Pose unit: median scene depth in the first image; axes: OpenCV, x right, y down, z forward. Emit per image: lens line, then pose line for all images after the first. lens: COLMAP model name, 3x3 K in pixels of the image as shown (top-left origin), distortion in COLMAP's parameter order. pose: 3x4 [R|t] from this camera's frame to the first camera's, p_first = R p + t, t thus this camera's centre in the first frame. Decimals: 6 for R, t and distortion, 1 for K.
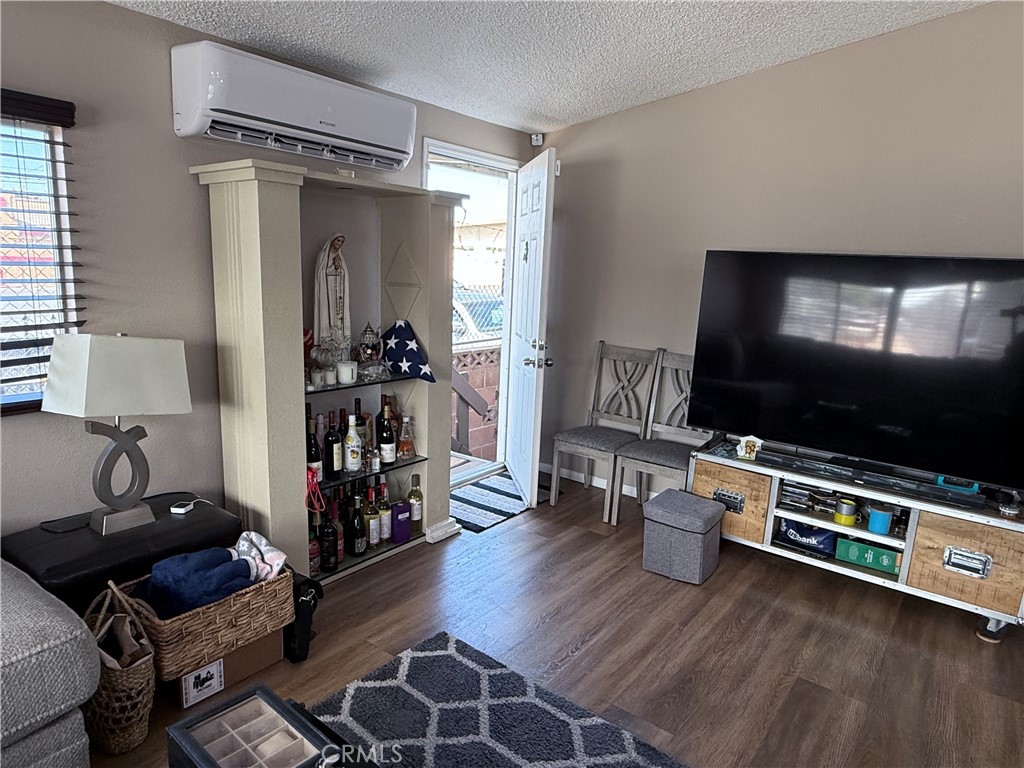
lens RADIAL K [[623.7, 0, 512.4], [0, 623.7, 390.2], [0, 0, 1]] dist [-0.007166, -0.001119]
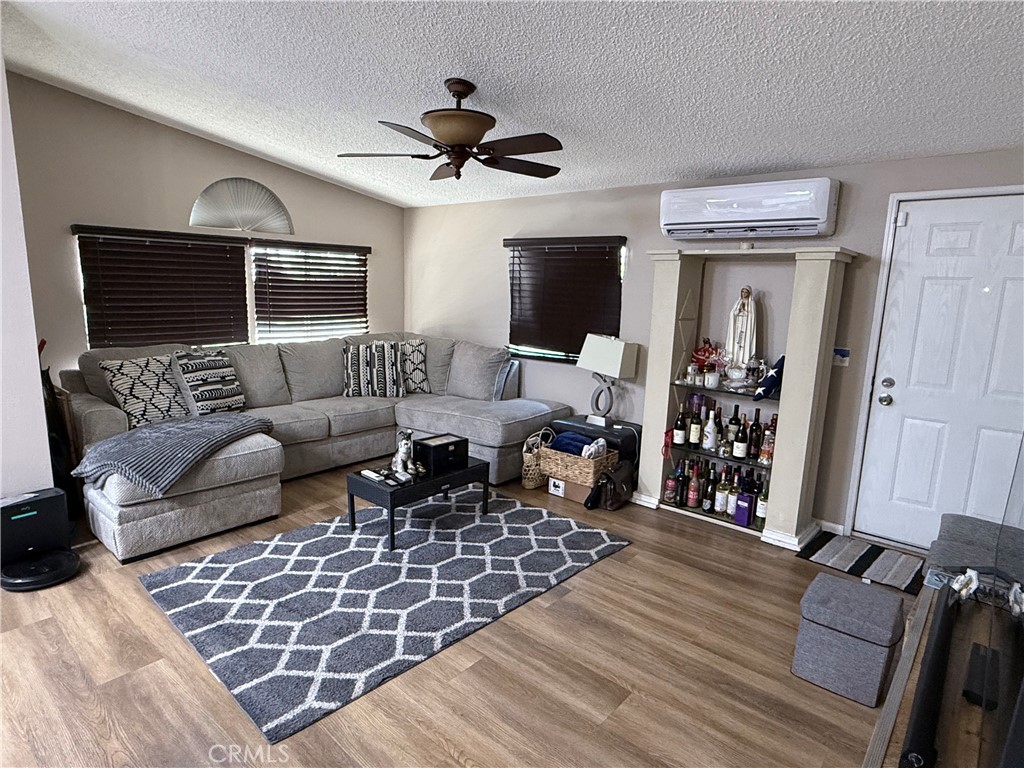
lens RADIAL K [[570.9, 0, 513.5], [0, 570.9, 384.8], [0, 0, 1]] dist [-0.000658, 0.000009]
pose [[-0.036714, 0.133012, -0.990434, 1.143141], [-0.227983, 0.963851, 0.137893, -0.102668], [0.972973, 0.230865, -0.005063, 0.587424]]
